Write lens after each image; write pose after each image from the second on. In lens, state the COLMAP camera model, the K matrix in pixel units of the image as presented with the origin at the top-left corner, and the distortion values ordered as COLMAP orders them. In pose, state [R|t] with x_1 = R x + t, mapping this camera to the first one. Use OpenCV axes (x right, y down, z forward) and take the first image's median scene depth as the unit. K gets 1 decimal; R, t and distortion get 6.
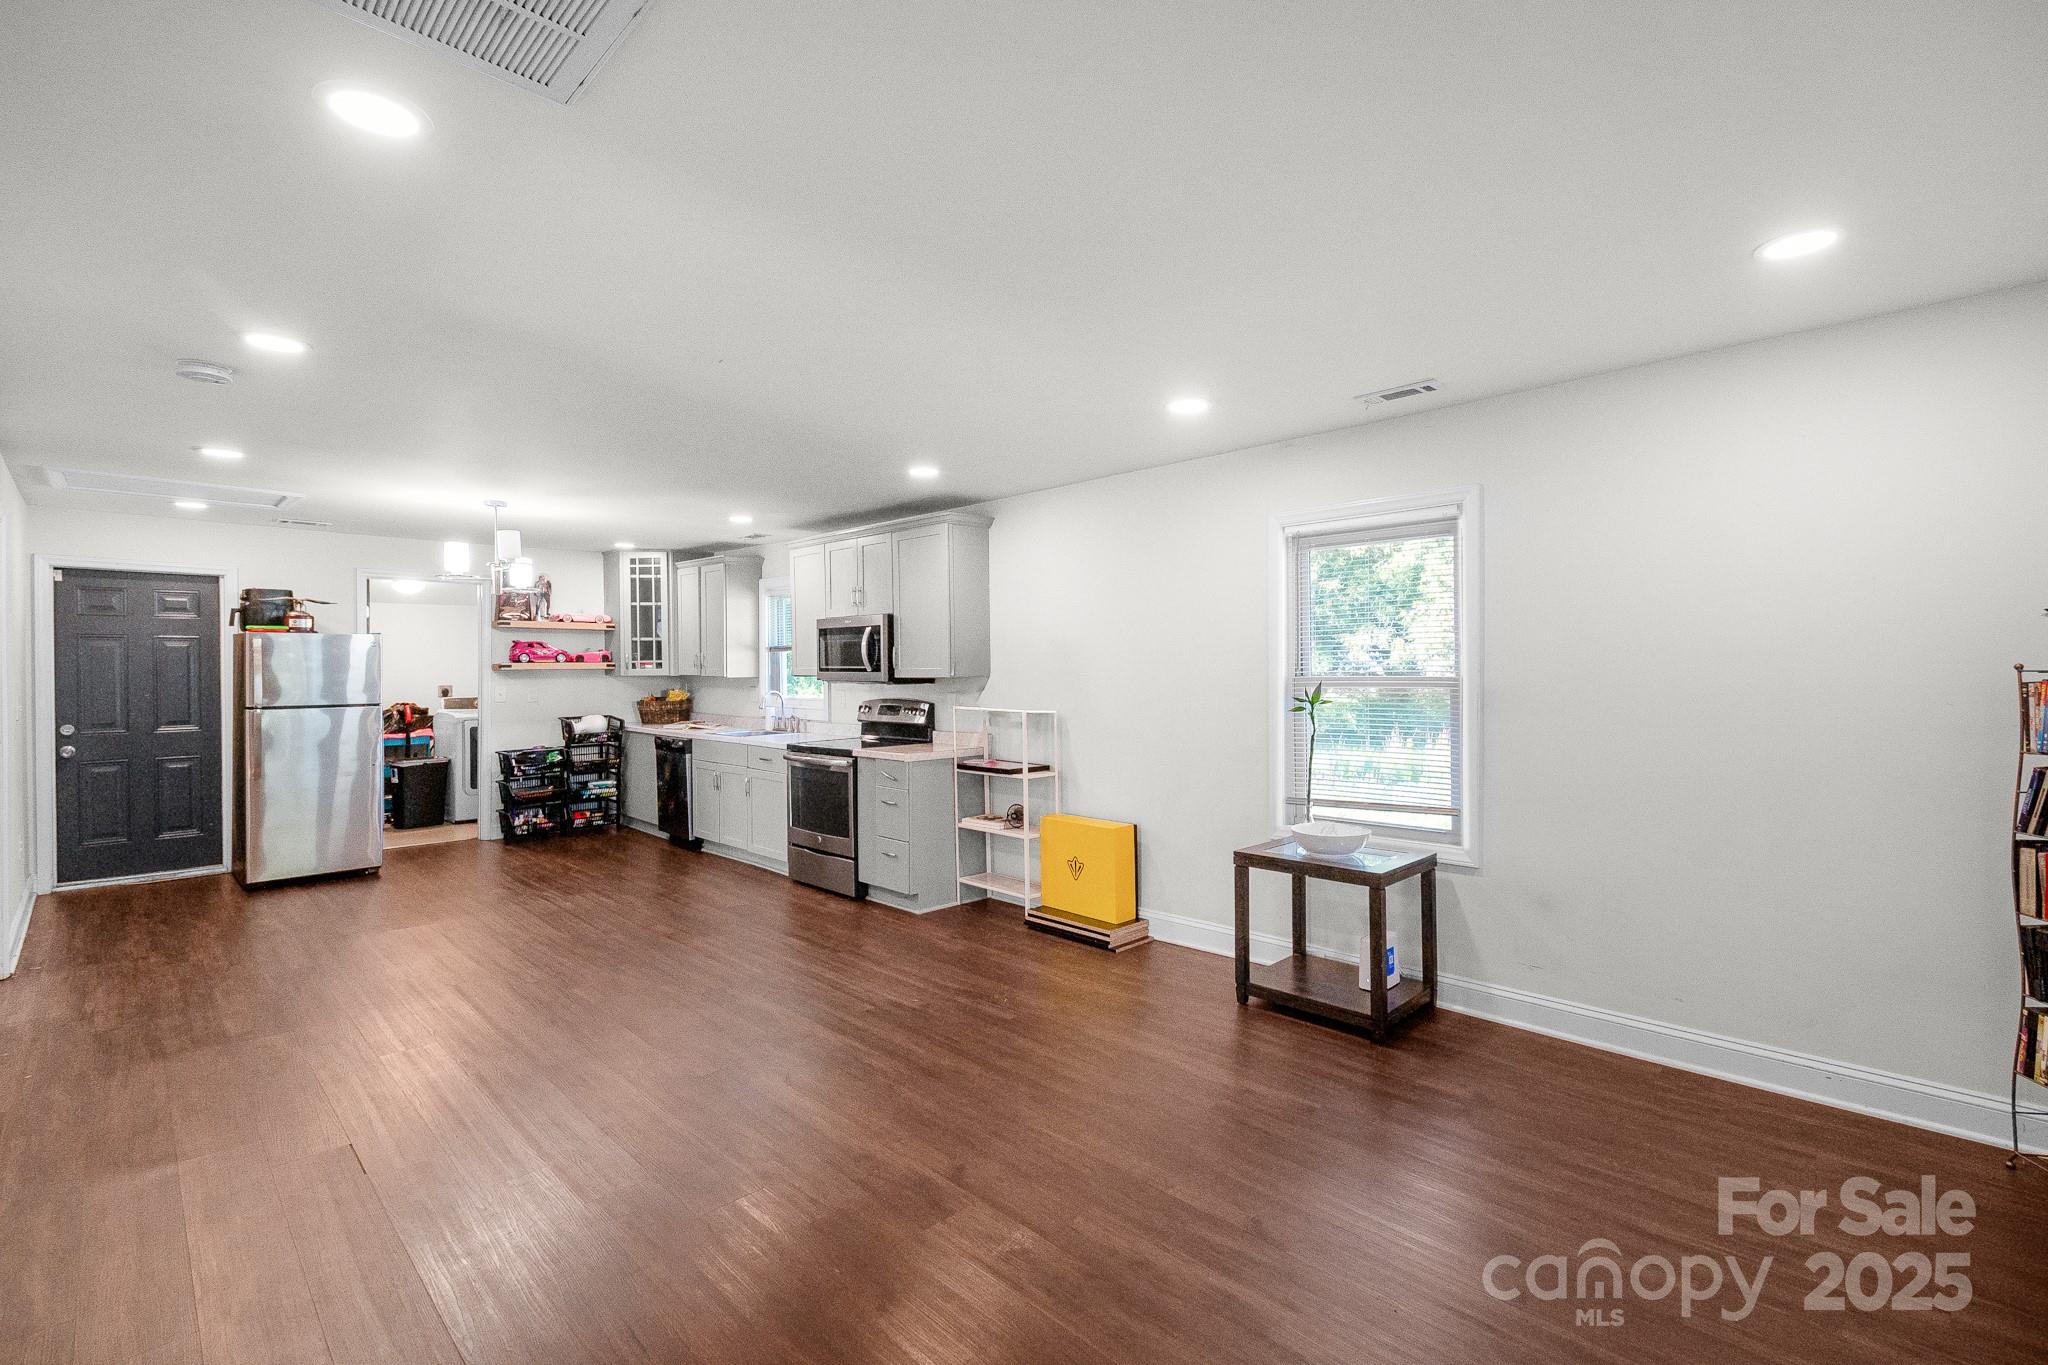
lens RADIAL K [[923.1, 0, 1027.0], [0, 923.1, 668.1], [0, 0, 1]] dist [0.000716, -0.000247]
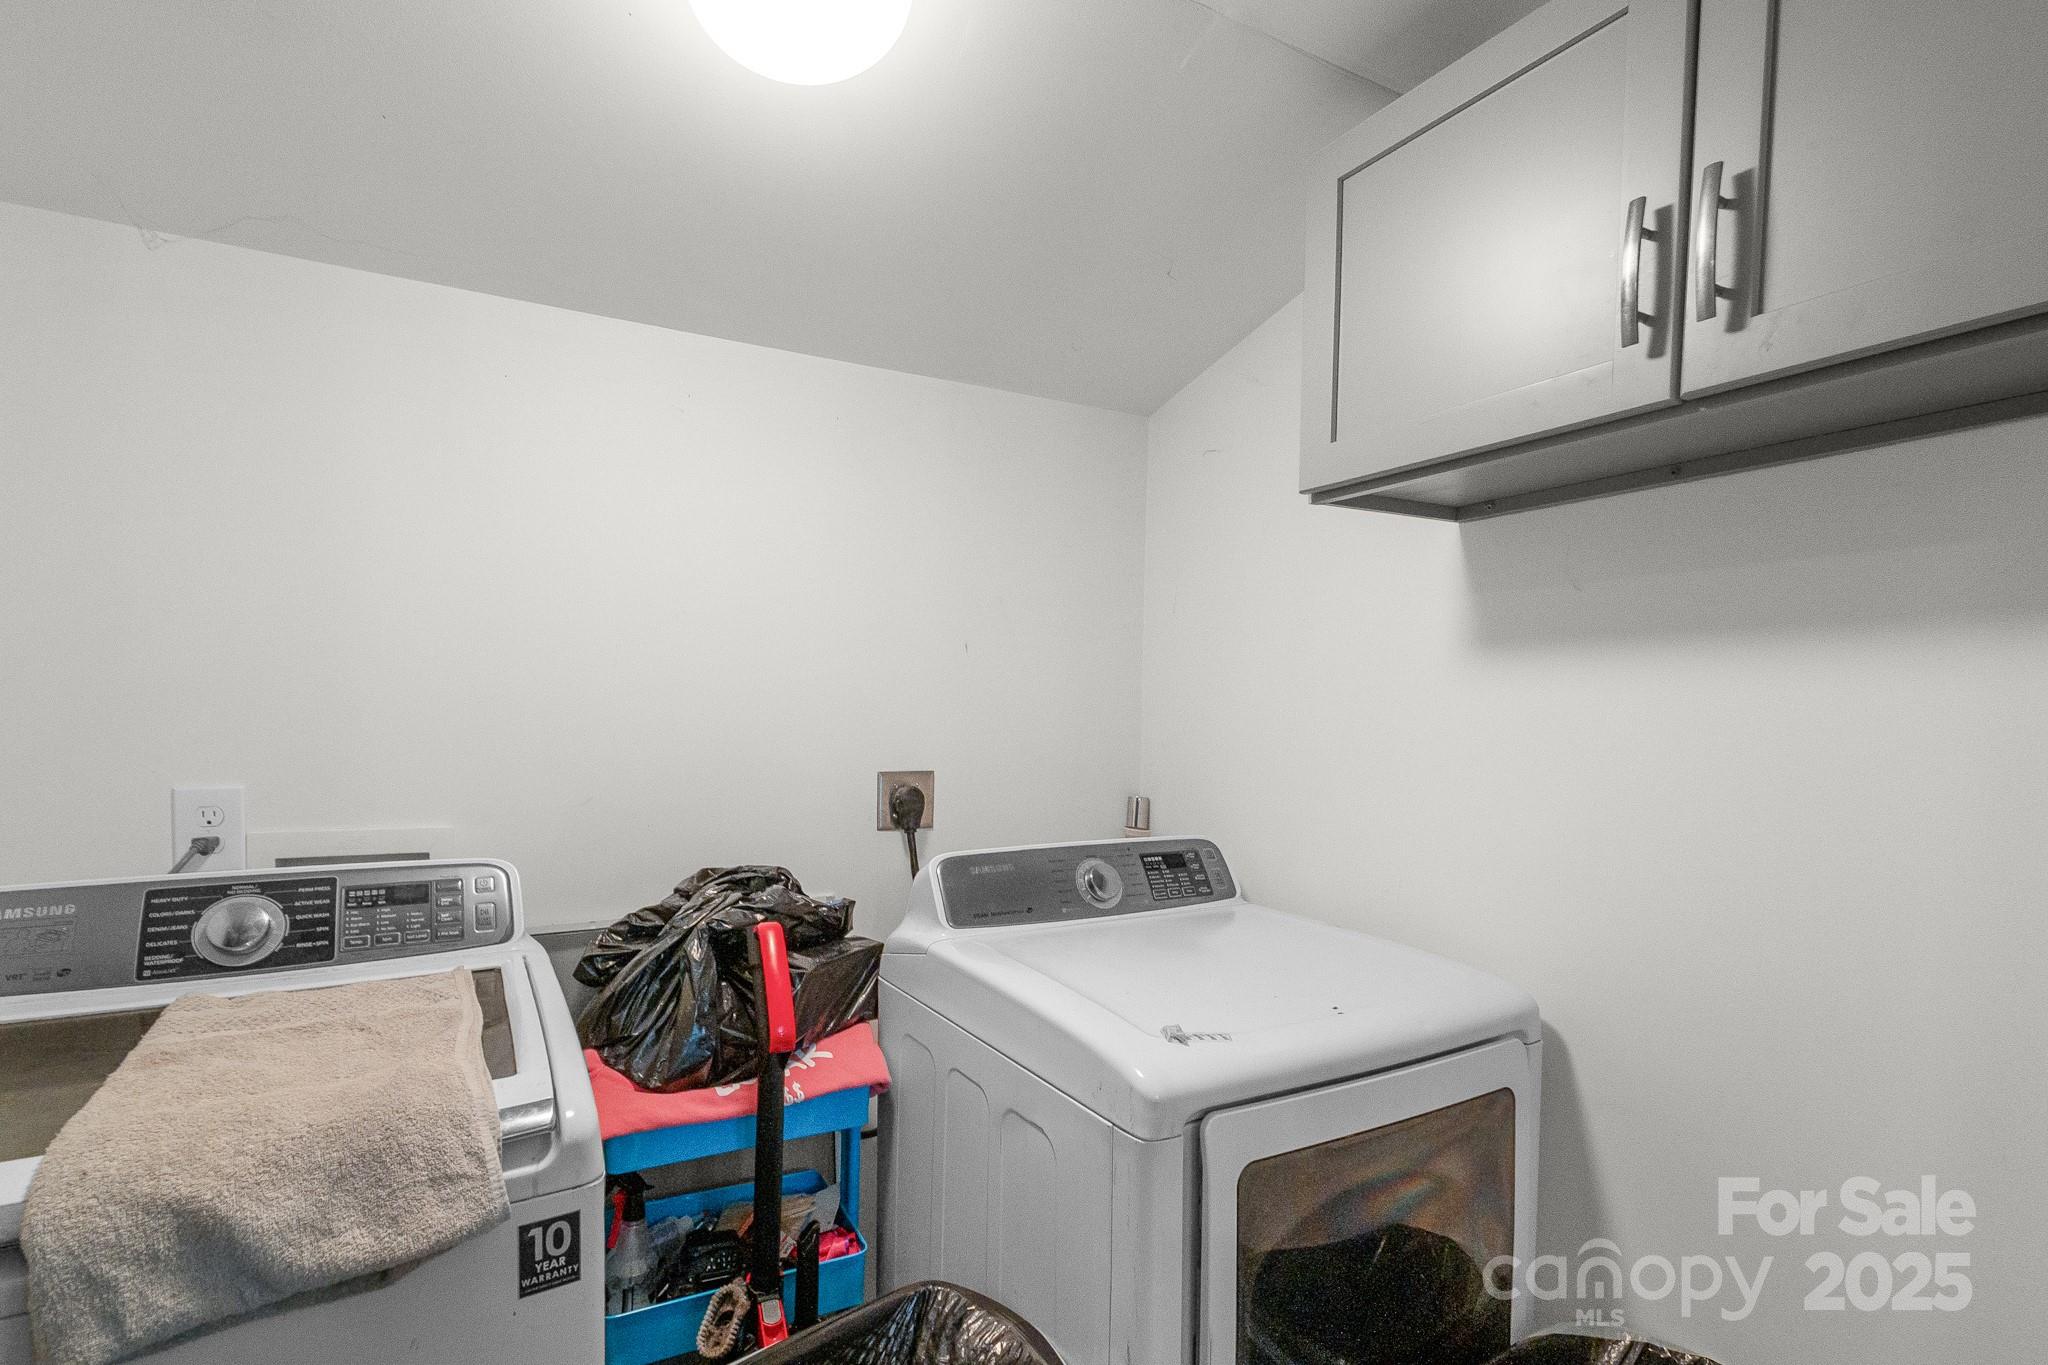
lens RADIAL K [[907.6, 0, 979.5], [0, 907.6, 737.5], [0, 0, 1]] dist [0.003958, -0.005640]
pose [[0.949741, 0.028127, -0.311772, -0.645418], [-0.017205, 0.999140, 0.037729, 0.003956], [0.312565, -0.030469, 0.949408, 0.950598]]
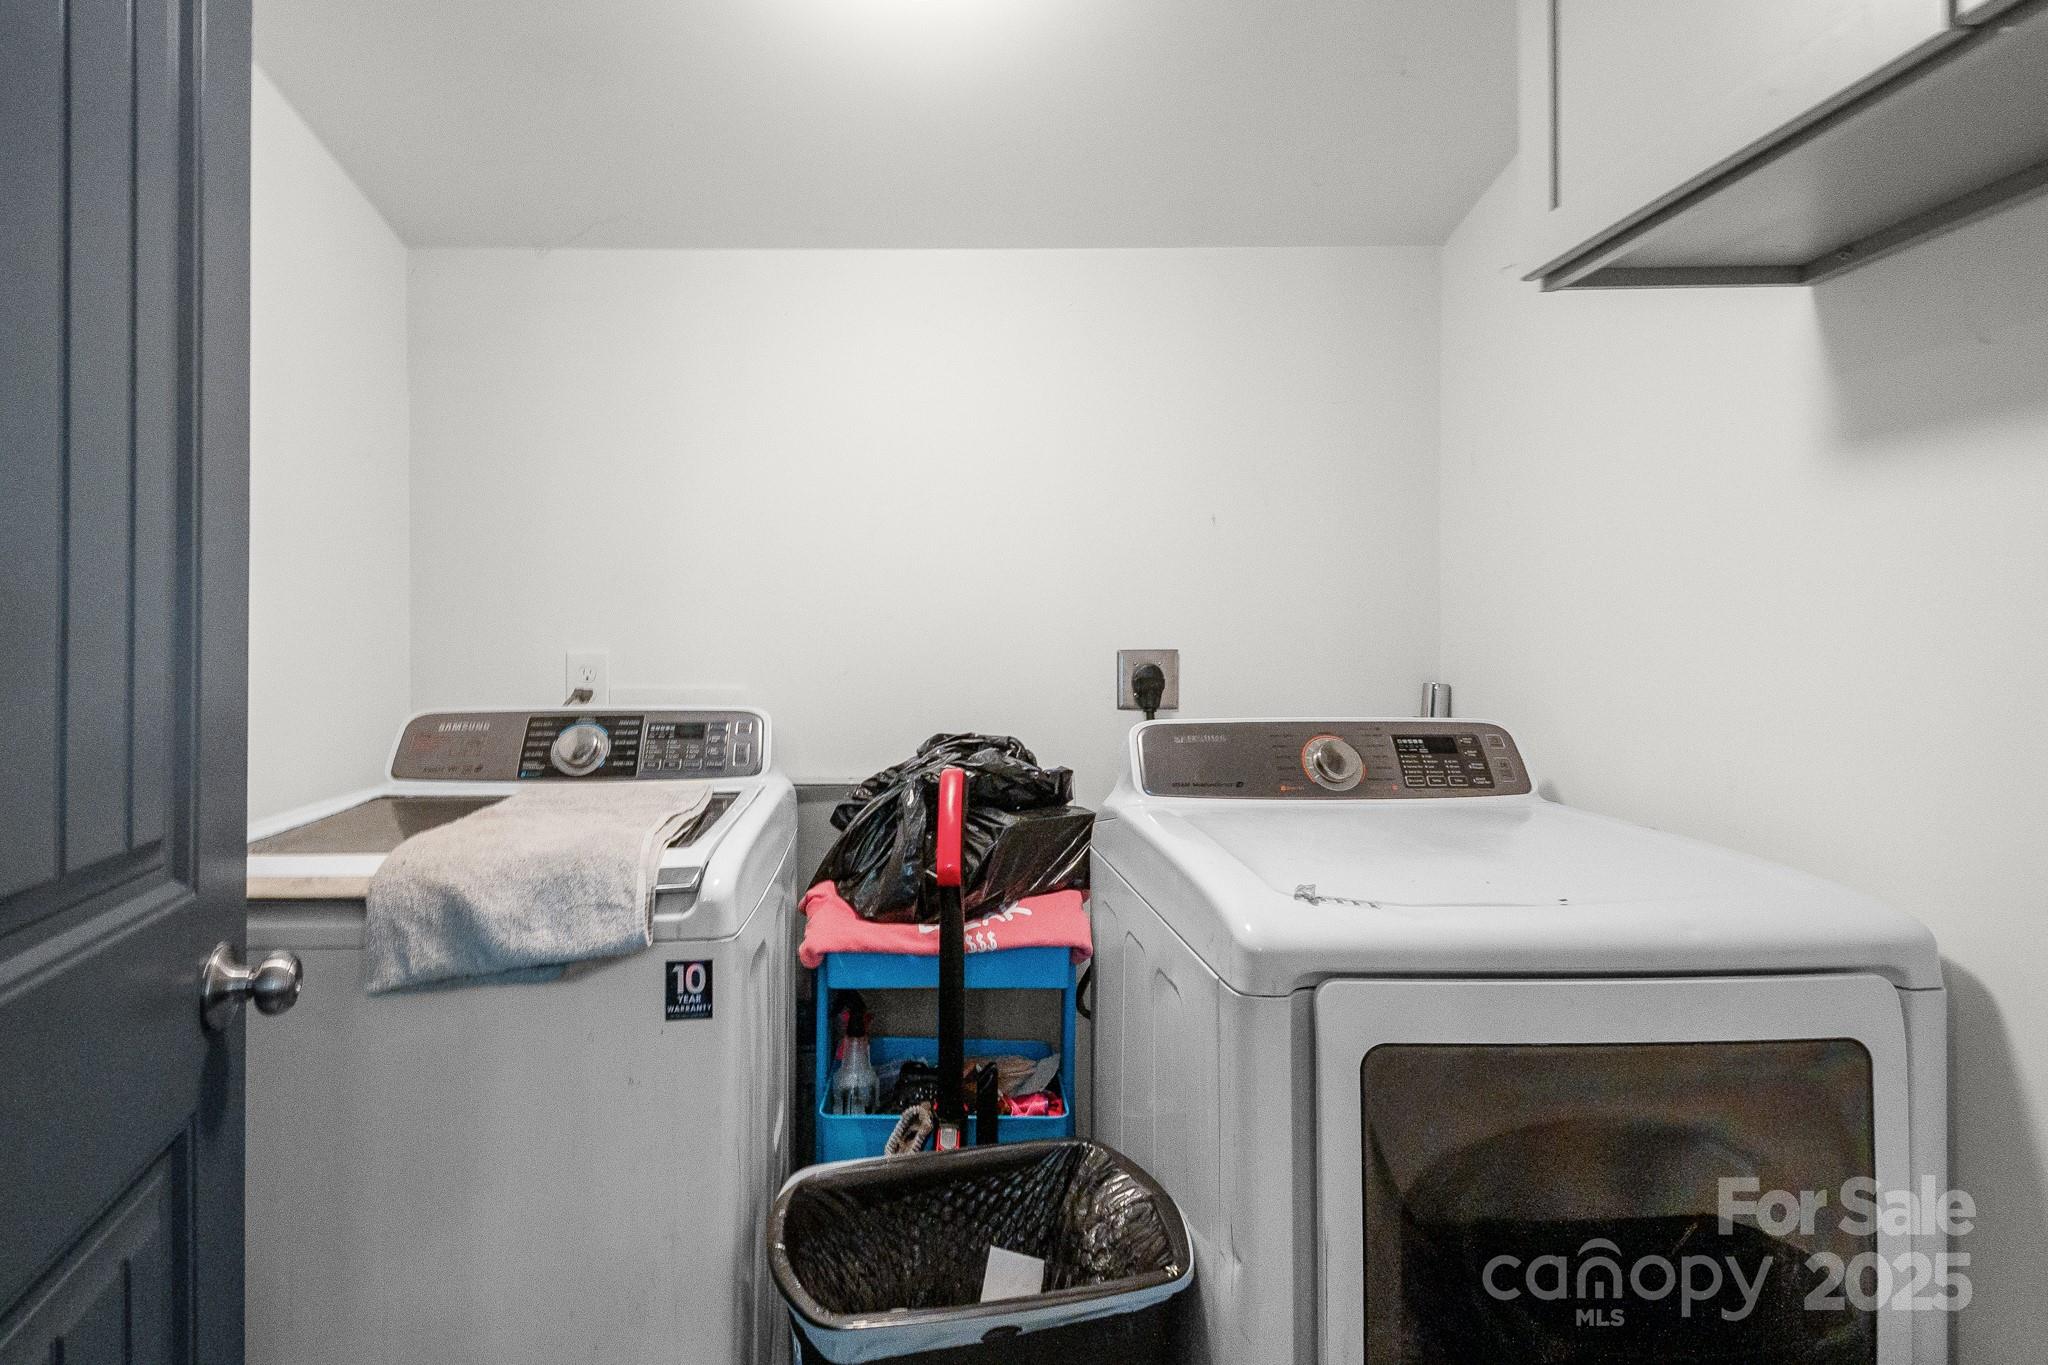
lens RADIAL K [[926.8, 0, 940.6], [0, 926.8, 629.3], [0, 0, 1]] dist [-0.001618, -0.000108]
pose [[0.710786, -0.000663, -0.703408, -0.608173], [0.000437, 1.000000, -0.000502, 0.017095], [0.703408, 0.000049, 0.710787, 0.964476]]
